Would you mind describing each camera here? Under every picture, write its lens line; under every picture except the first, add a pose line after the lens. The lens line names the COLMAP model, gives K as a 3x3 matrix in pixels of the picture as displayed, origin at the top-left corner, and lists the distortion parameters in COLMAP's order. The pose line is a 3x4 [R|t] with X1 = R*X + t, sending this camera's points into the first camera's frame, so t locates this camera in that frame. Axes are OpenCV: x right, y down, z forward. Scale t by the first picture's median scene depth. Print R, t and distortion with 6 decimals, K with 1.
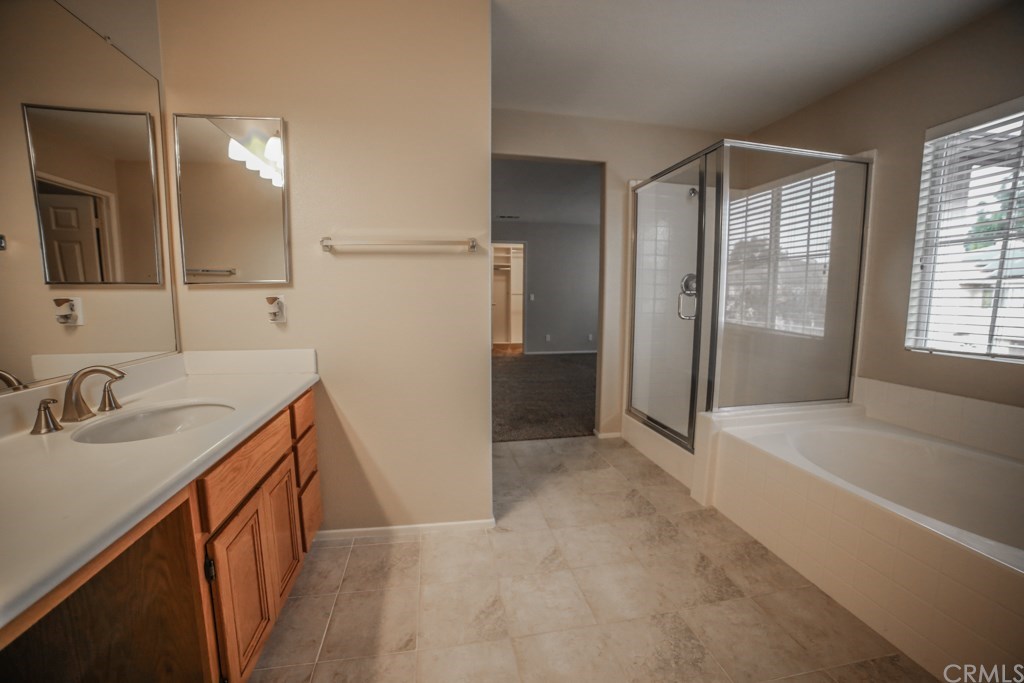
lens RADIAL K [[400.1, 0, 512.0], [0, 400.1, 341.5], [0, 0, 1]] dist [-0.165135, 0.022856]
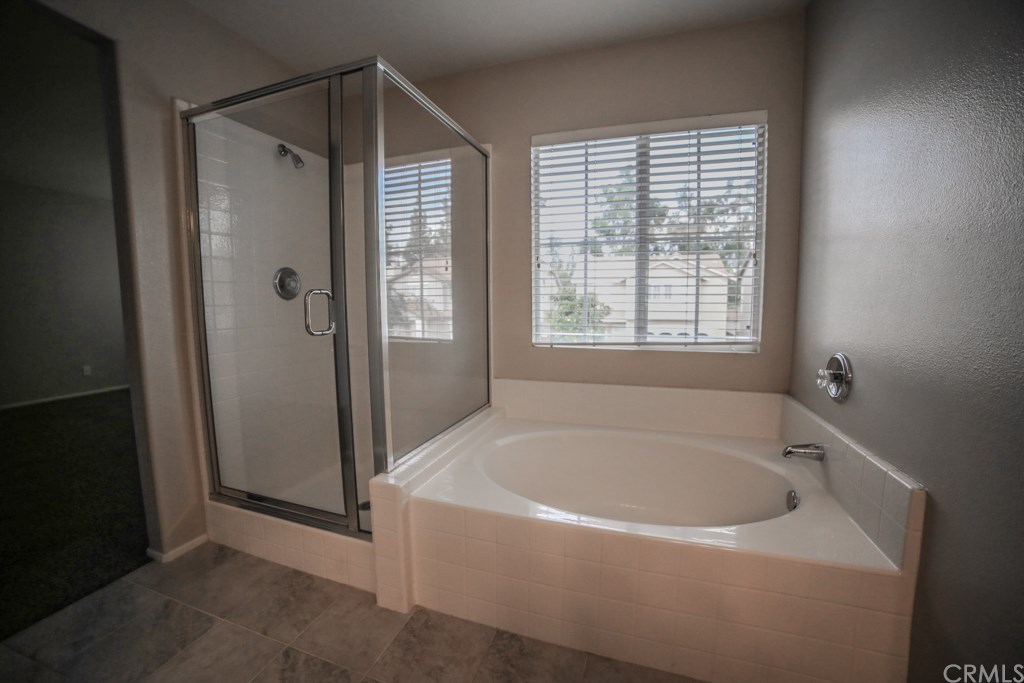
lens RADIAL K [[419.0, 0, 499.0], [0, 419.0, 344.7], [0, 0, 1]] dist [-0.016158, 0.000448]
pose [[0.516964, -0.092828, 0.850959, 0.000946], [0.086260, 0.994692, 0.056104, -0.058404], [-0.851650, 0.044400, 0.522227, 0.346006]]
